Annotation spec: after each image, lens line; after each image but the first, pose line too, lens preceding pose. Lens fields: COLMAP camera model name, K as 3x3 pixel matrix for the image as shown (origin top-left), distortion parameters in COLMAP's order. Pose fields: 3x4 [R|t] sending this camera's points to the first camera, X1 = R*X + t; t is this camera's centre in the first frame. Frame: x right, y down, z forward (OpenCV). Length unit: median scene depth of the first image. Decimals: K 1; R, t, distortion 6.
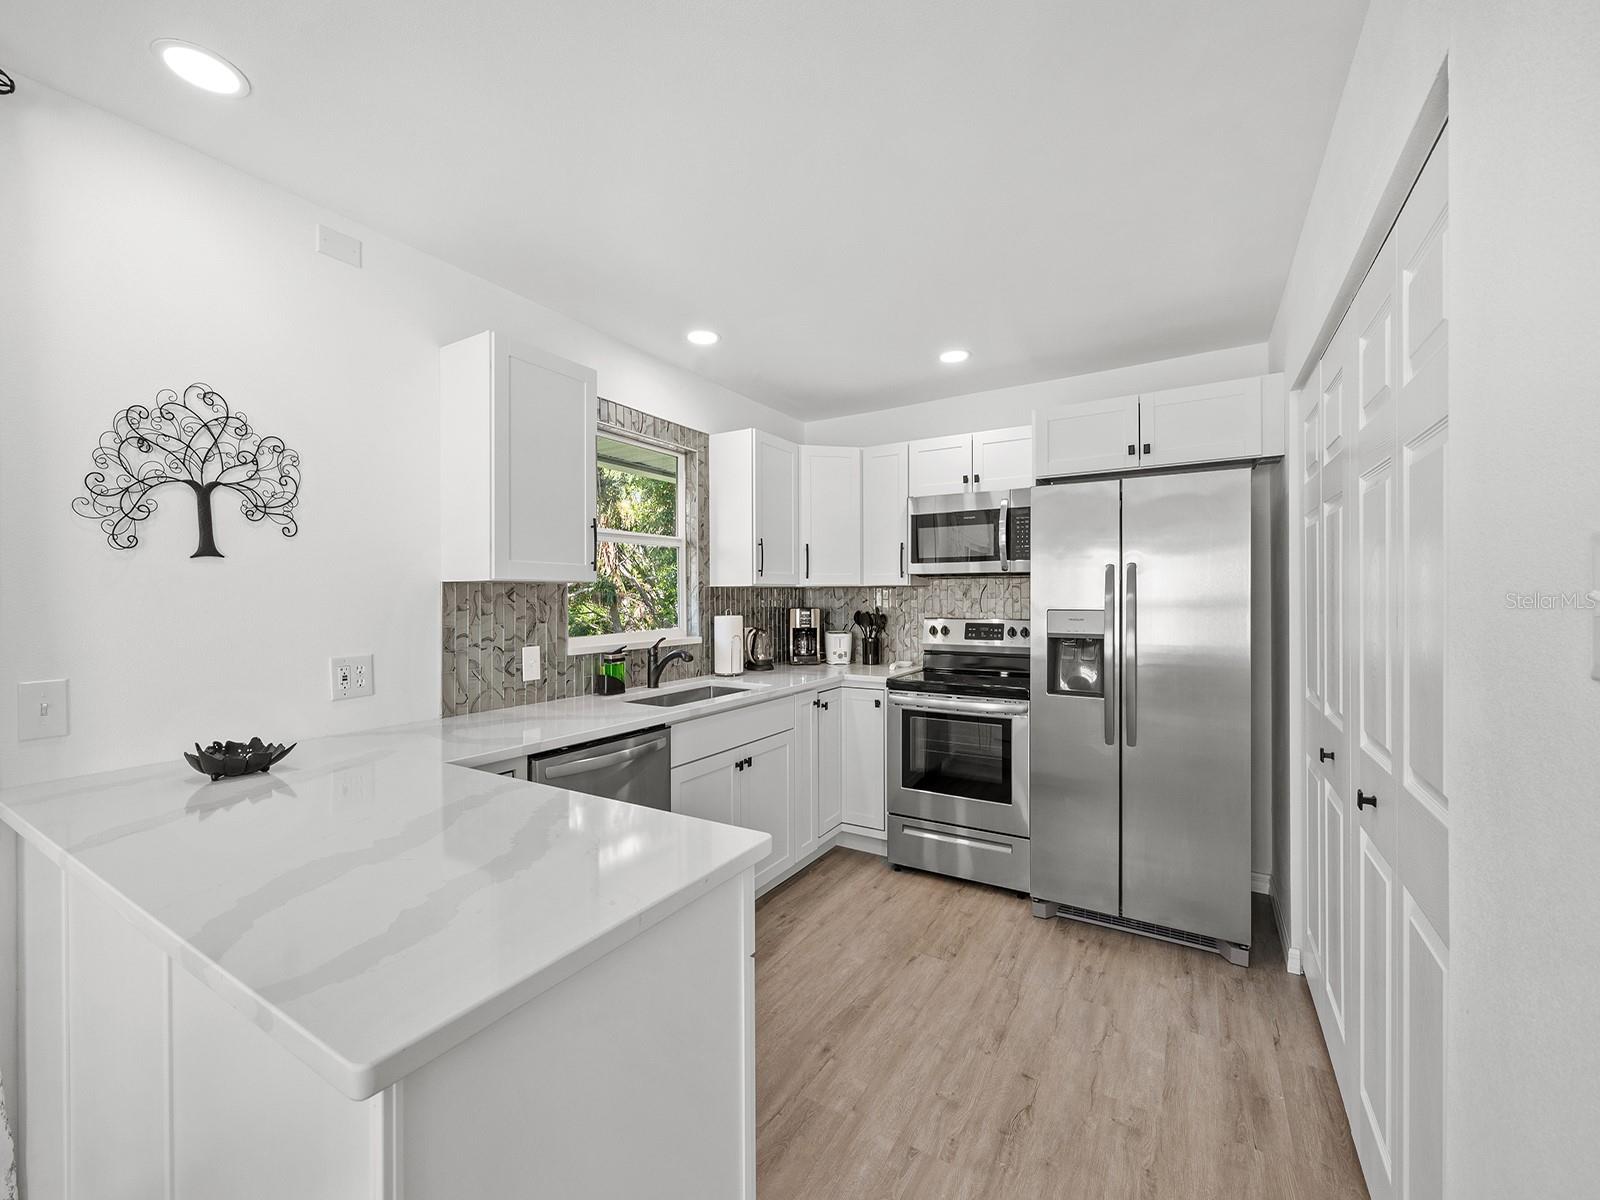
lens RADIAL K [[645.6, 0, 812.0], [0, 645.6, 601.3], [0, 0, 1]] dist [-0.003097, -0.000346]
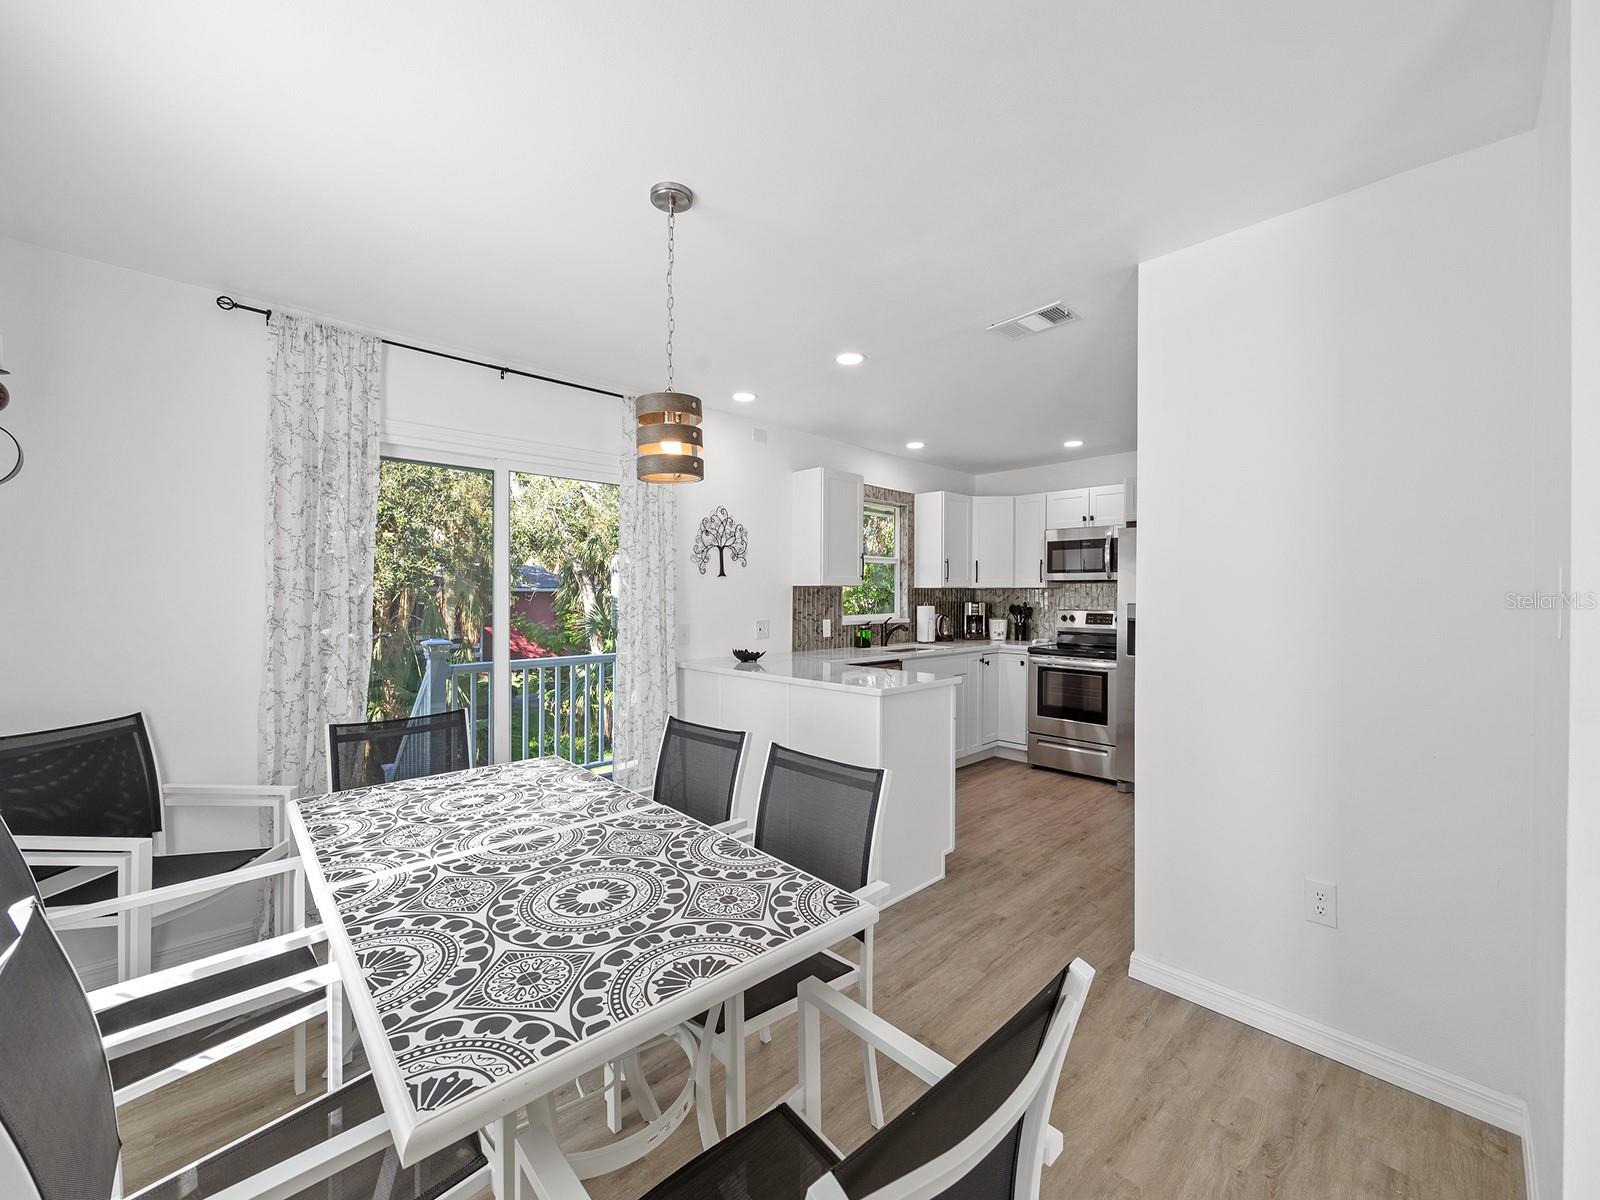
lens RADIAL K [[645.6, 0, 804.2], [0, 645.6, 594.4], [0, 0, 1]] dist [-0.003097, -0.000346]
pose [[0.963494, 0.007237, -0.267634, 0.009699], [-0.009151, 0.999941, -0.005906, 0.006020], [0.267575, 0.008140, 0.963503, -0.676692]]
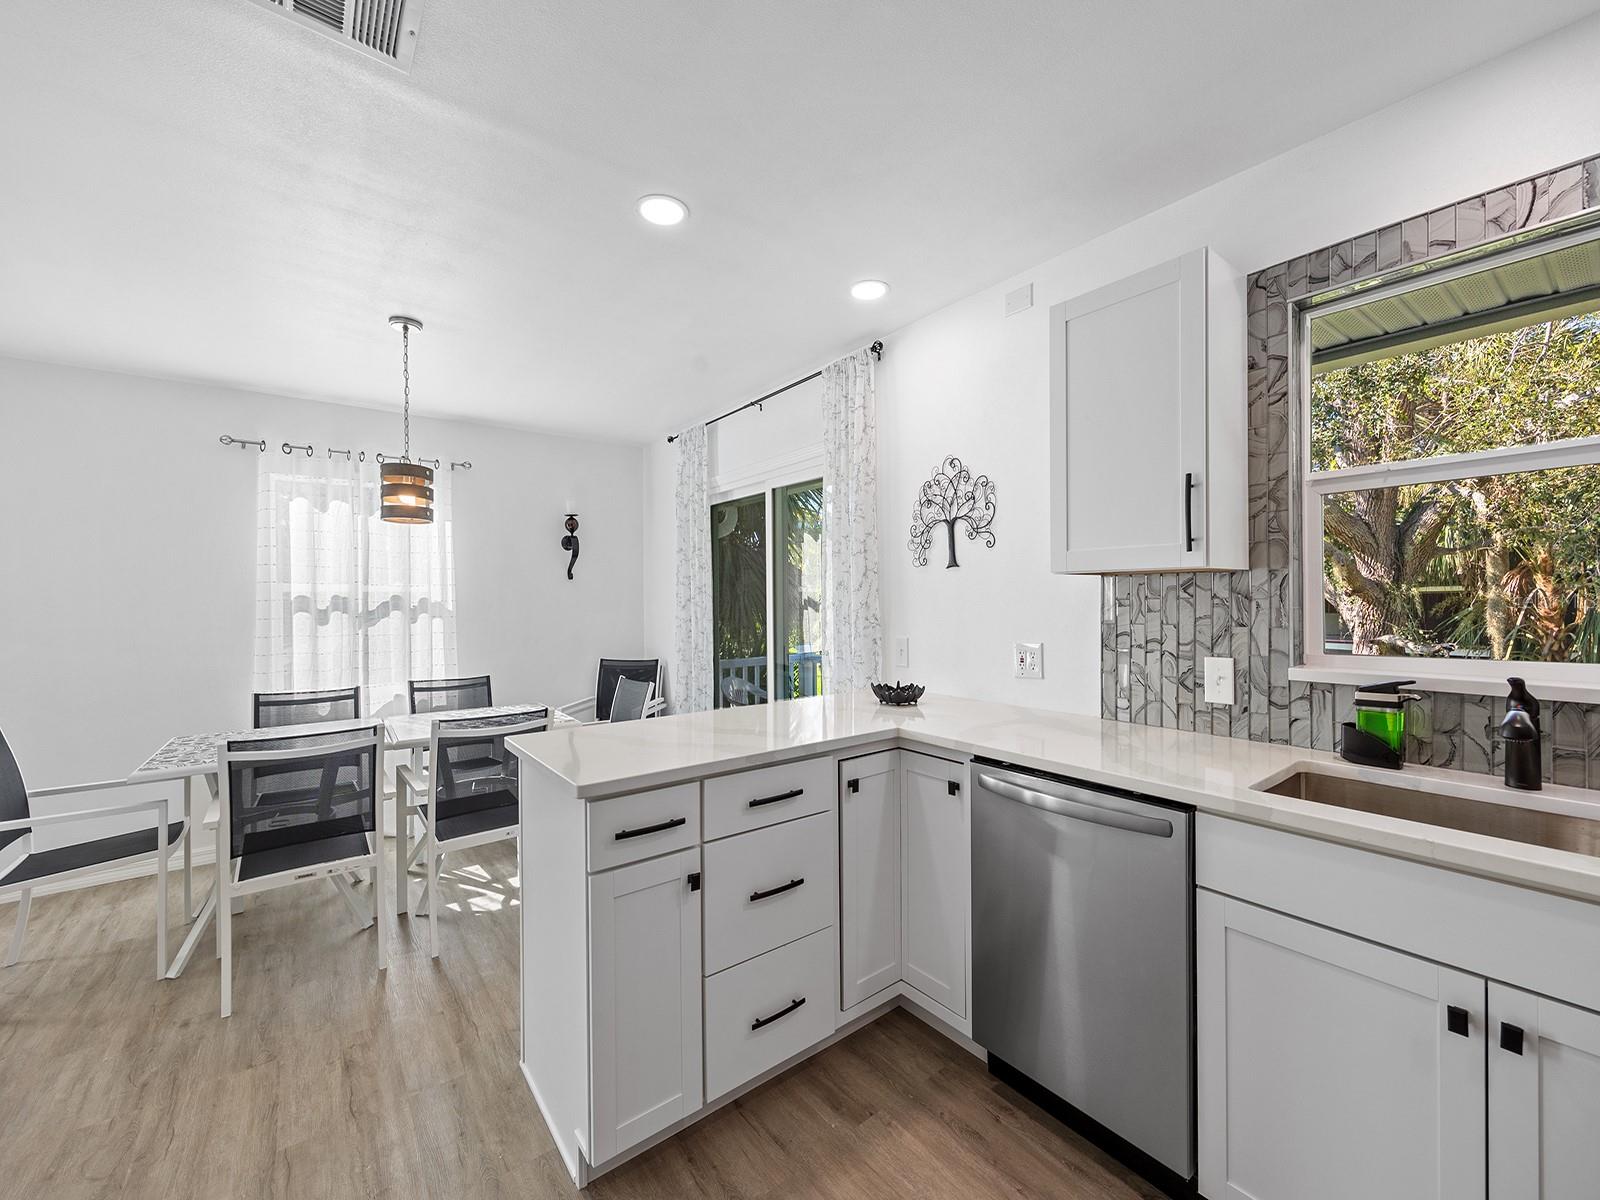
lens RADIAL K [[645.6, 0, 795.0], [0, 645.6, 596.4], [0, 0, 1]] dist [-0.003097, -0.000346]
pose [[-0.373382, 0.003622, -0.927671, 0.329429], [0.006958, 0.999975, 0.001104, -0.002359], [0.927652, -0.006043, -0.373398, 0.648117]]
